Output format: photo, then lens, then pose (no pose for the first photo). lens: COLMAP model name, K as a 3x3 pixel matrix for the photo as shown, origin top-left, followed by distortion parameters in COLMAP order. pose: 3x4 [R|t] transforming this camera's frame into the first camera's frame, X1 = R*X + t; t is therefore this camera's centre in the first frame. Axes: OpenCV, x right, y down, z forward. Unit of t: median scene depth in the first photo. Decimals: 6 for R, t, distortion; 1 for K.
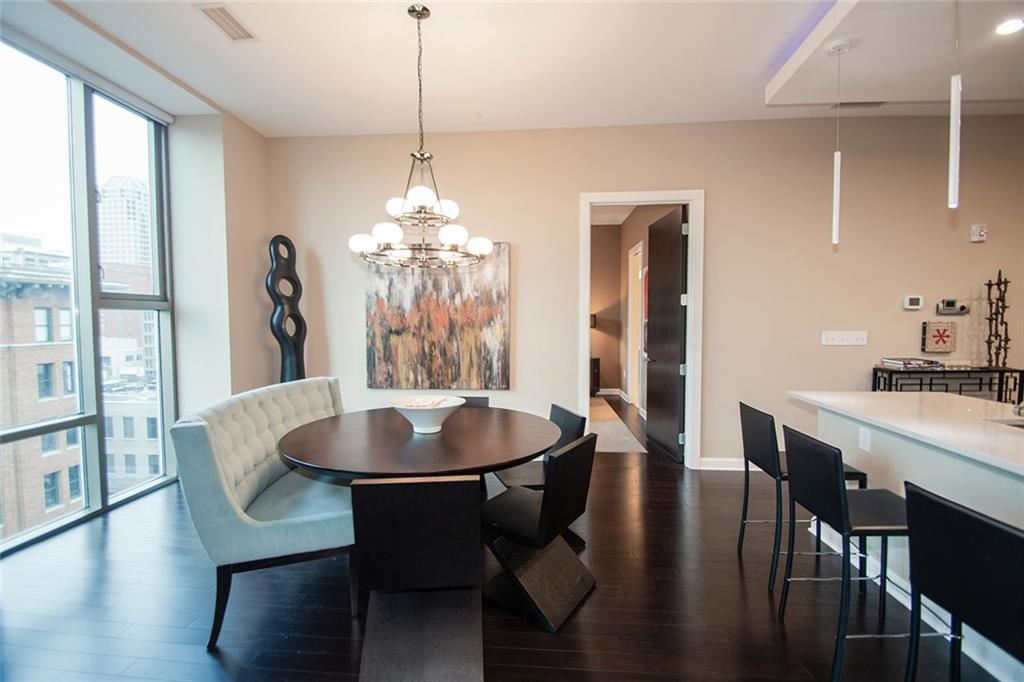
lens RADIAL K [[442.5, 0, 512.0], [0, 442.5, 341.0], [0, 0, 1]] dist [-0.010146, -0.000536]
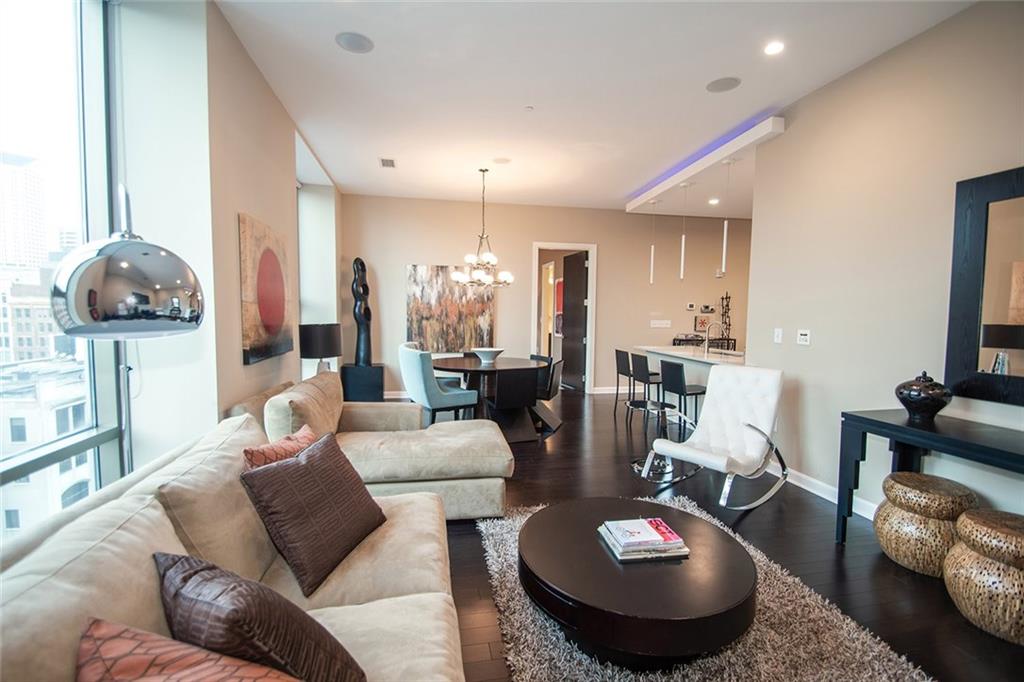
lens RADIAL K [[442.5, 0, 512.0], [0, 442.5, 341.0], [0, 0, 1]] dist [-0.010146, -0.000536]
pose [[0.963350, -0.002652, 0.268234, -0.405693], [-0.003399, 0.999750, 0.022092, 0.028005], [-0.268226, -0.022194, 0.963100, -0.703976]]
